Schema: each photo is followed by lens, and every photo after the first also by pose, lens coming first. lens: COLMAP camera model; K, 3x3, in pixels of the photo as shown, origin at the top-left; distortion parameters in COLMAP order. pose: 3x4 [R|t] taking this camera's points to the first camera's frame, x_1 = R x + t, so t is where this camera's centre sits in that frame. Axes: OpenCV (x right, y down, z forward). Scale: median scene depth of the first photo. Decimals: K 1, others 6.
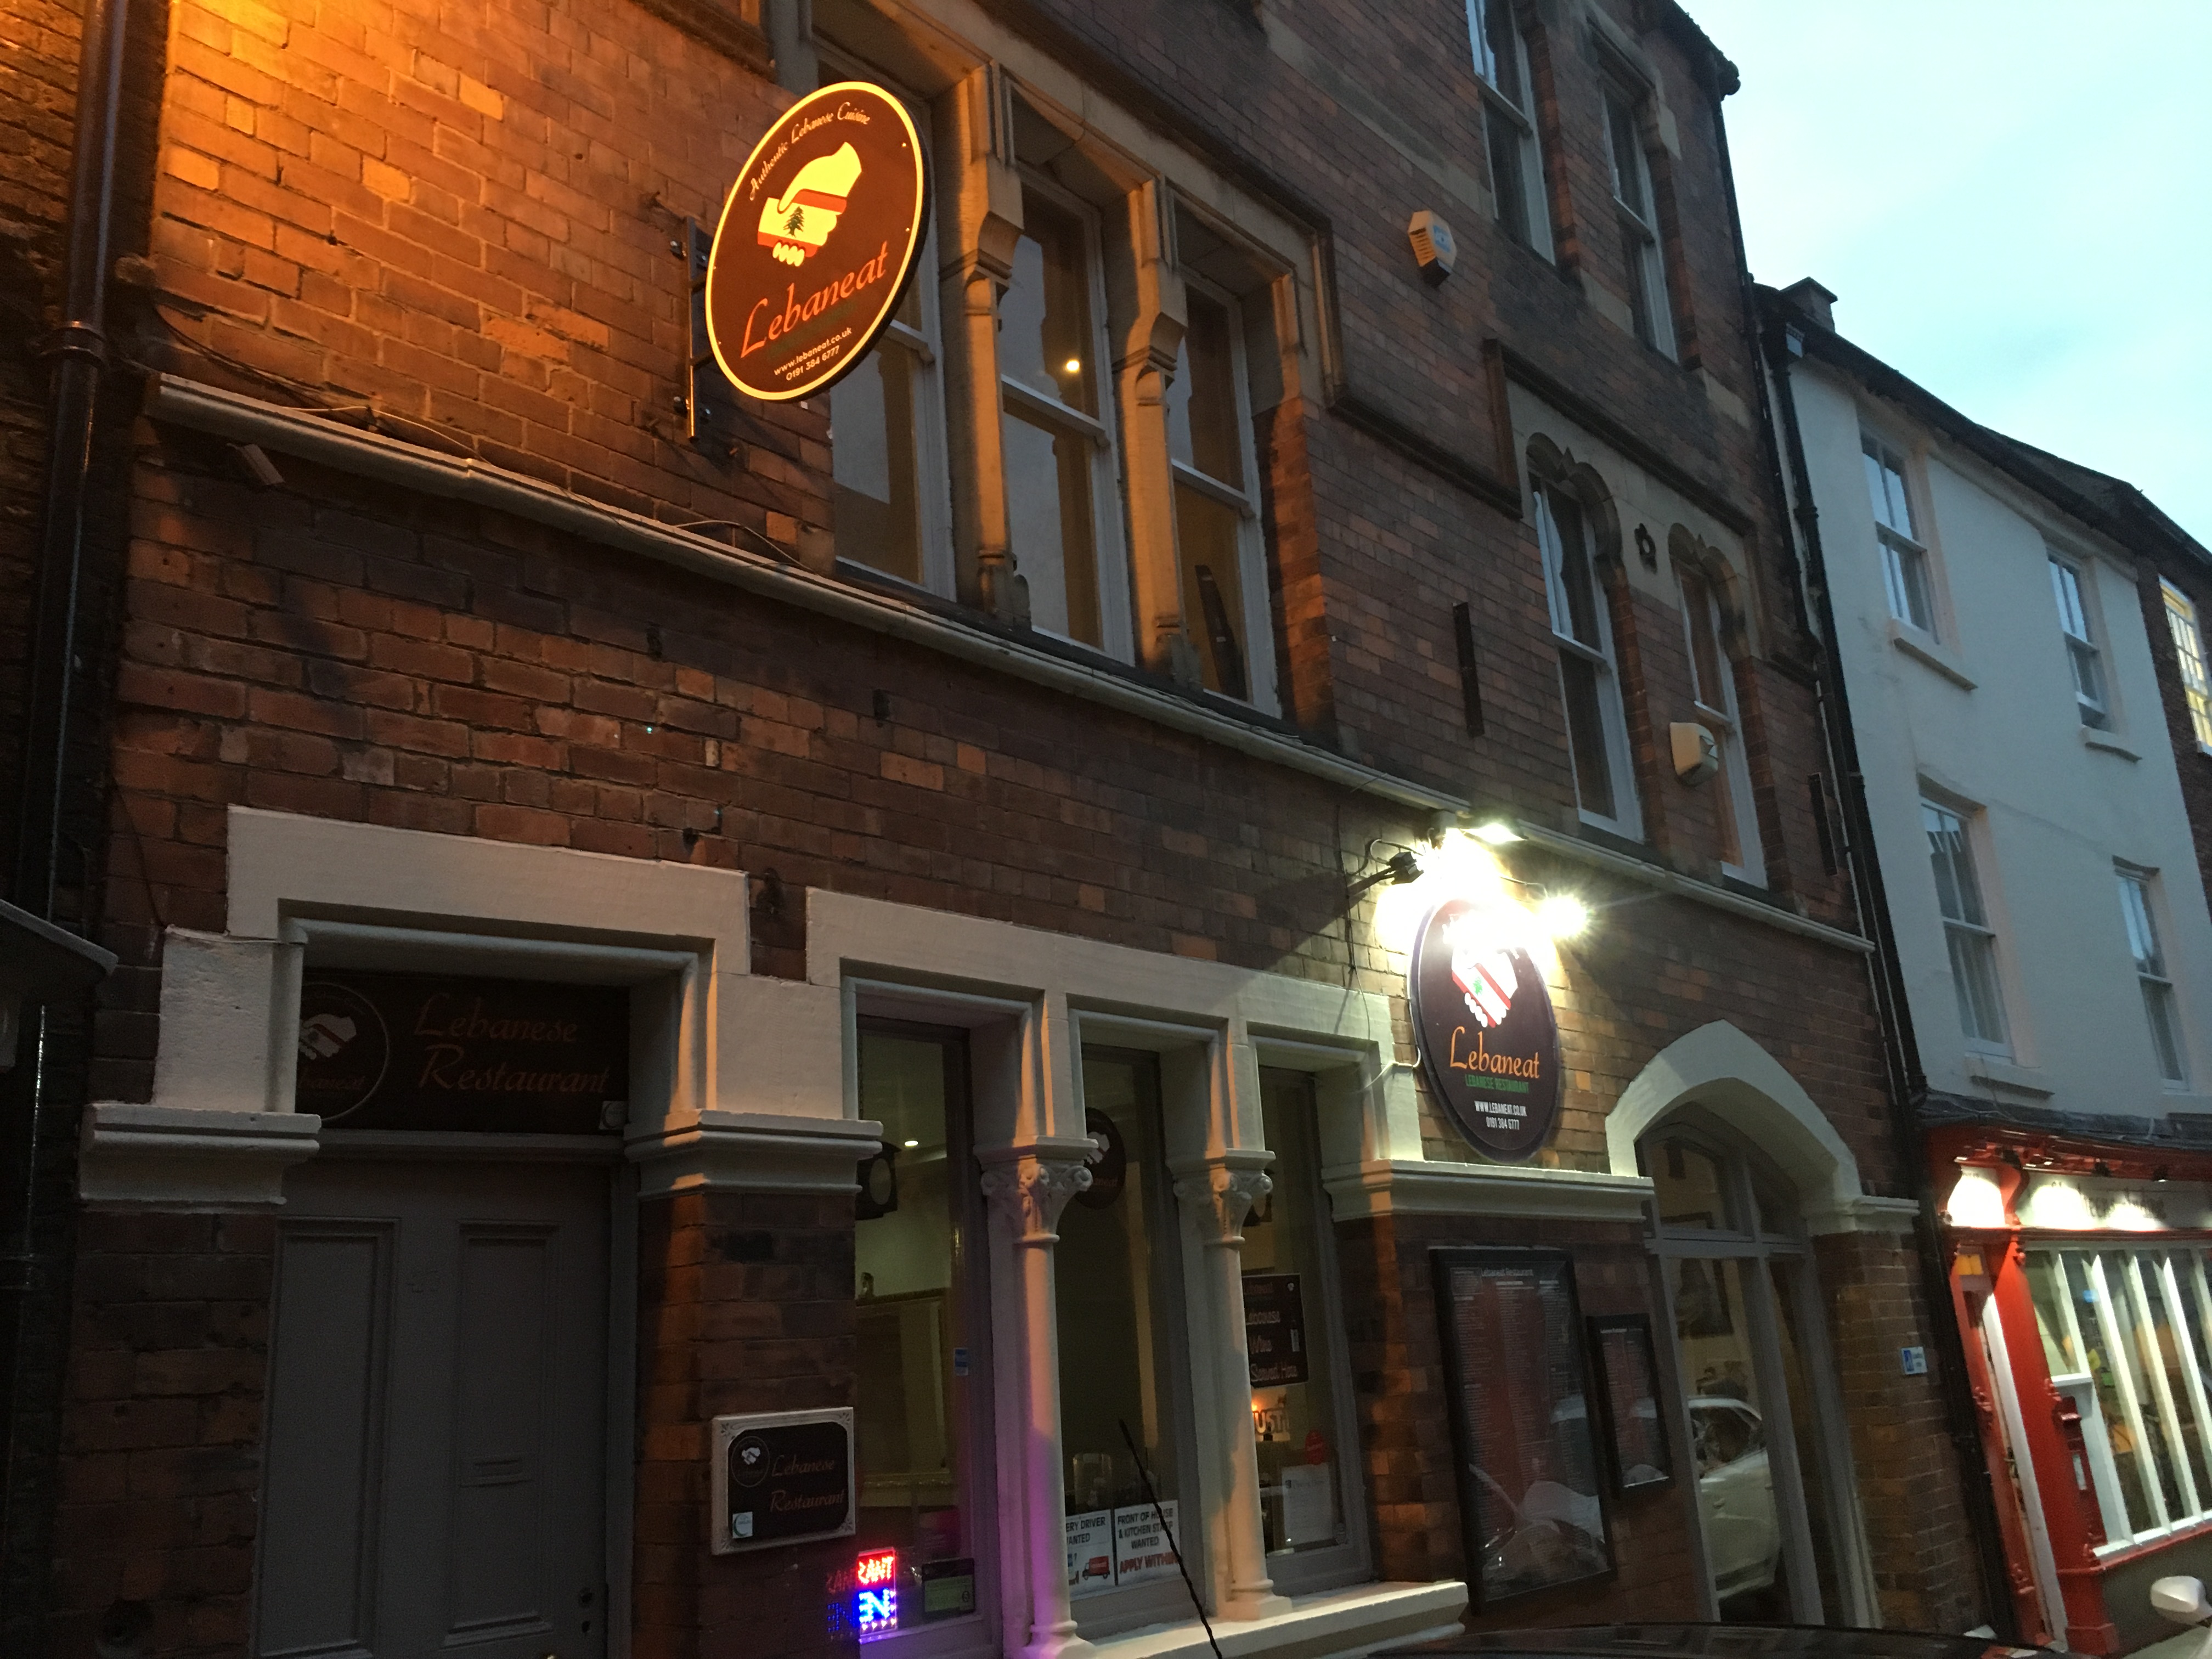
lens RADIAL K [[1873.6, 0, 1106.0], [0, 1873.6, 829.5], [0, 0, 1]] dist [0.088333, -0.120487]
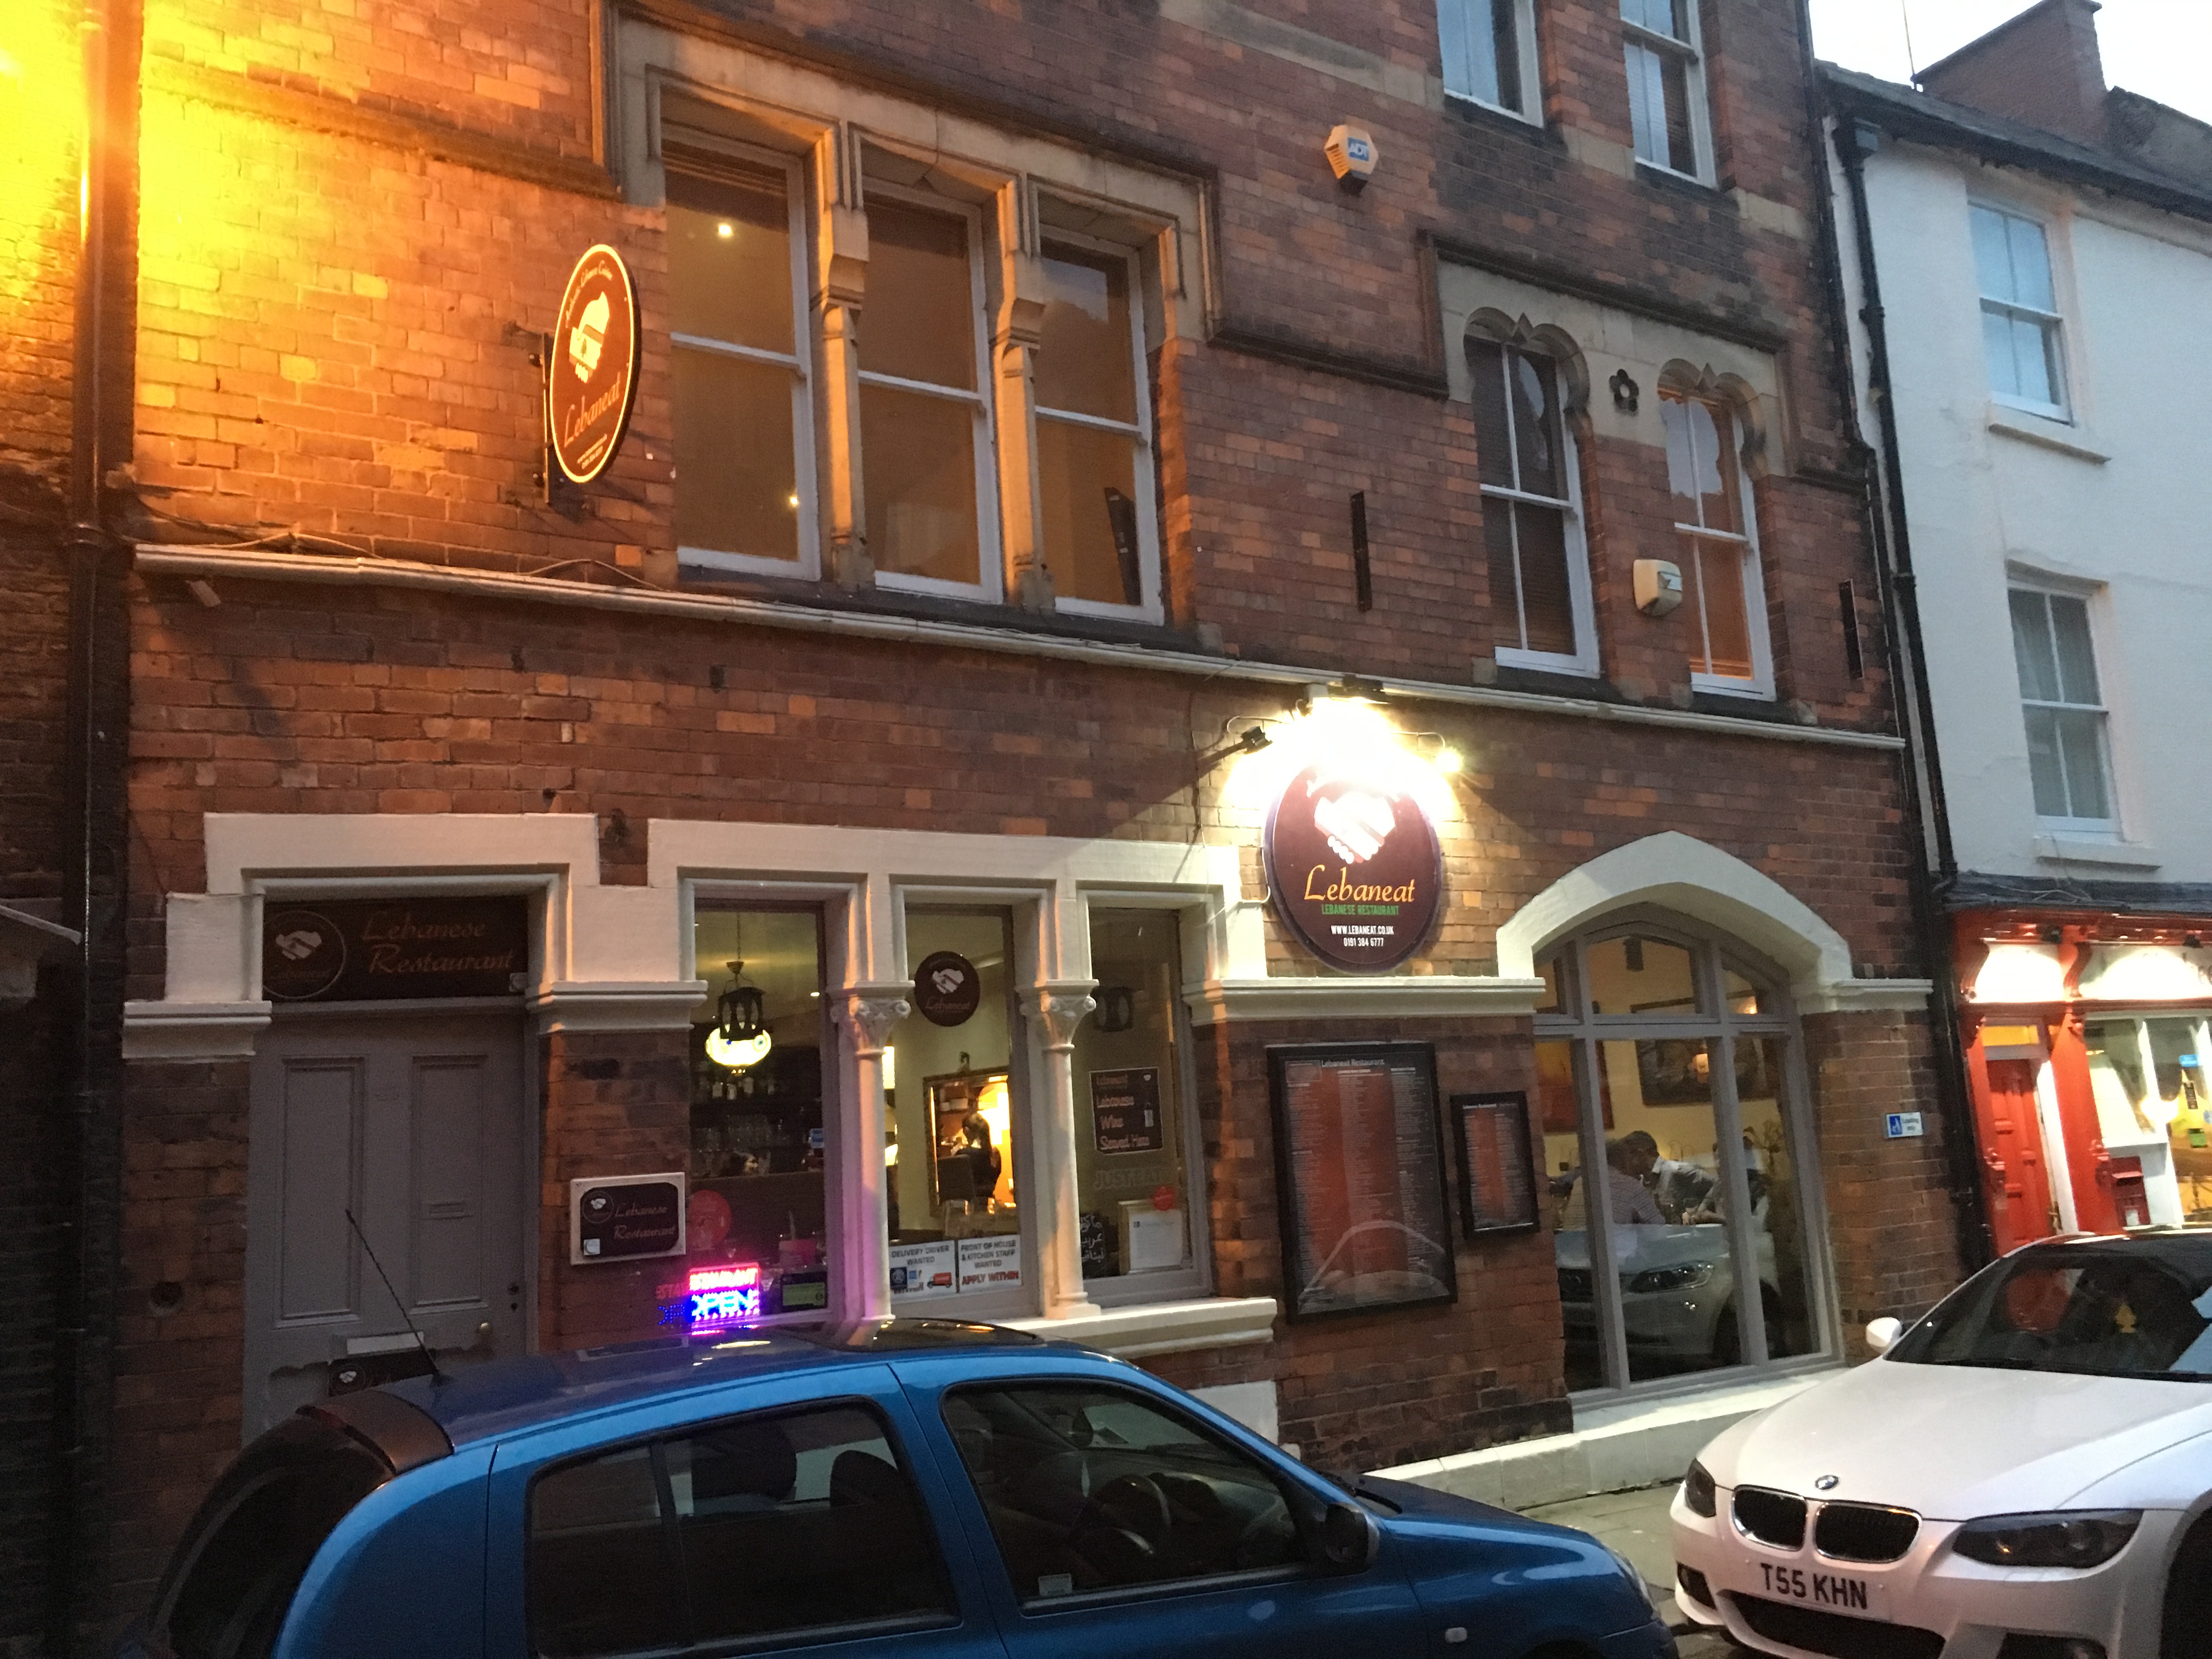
lens RADIAL K [[1873.6, 0, 1106.0], [0, 1873.6, 829.5], [0, 0, 1]] dist [0.088333, -0.120487]
pose [[0.967040, -0.030936, -0.252736, 0.490750], [0.065126, 0.989627, 0.128053, -0.111240], [0.246153, -0.140292, 0.959024, -0.259884]]
